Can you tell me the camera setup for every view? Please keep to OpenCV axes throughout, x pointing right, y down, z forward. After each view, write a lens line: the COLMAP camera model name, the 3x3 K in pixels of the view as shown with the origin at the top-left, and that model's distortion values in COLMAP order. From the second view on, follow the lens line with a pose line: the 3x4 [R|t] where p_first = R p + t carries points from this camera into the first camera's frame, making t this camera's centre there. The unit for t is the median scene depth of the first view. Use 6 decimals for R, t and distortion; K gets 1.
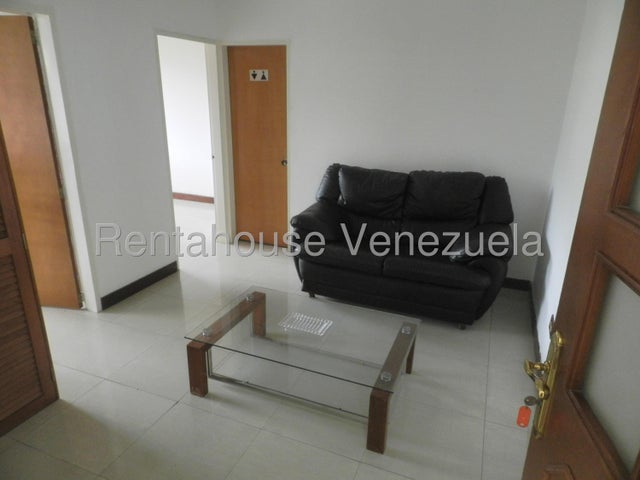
lens RADIAL K [[430.4, 0, 320.0], [0, 430.4, 240.0], [0, 0, 1]] dist [0.000171, -0.000349]
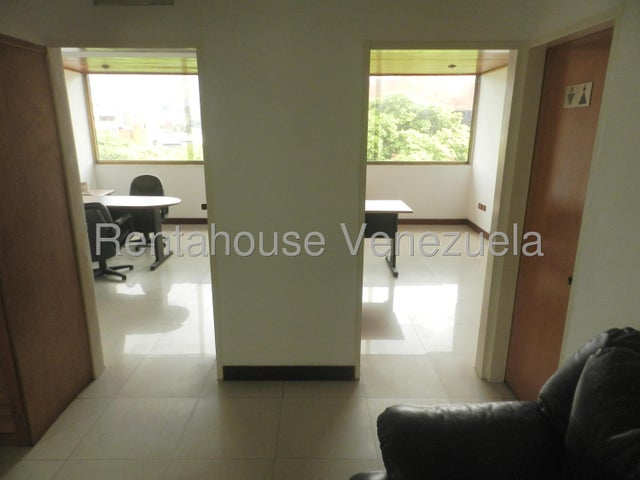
lens RADIAL K [[430.4, 0, 320.0], [0, 430.4, 240.0], [0, 0, 1]] dist [0.000171, -0.000349]
pose [[0.389864, 0.221998, -0.893713, 0.218020], [-0.290034, 0.950716, 0.109636, -0.199285], [0.874006, 0.216464, 0.435036, 0.575983]]
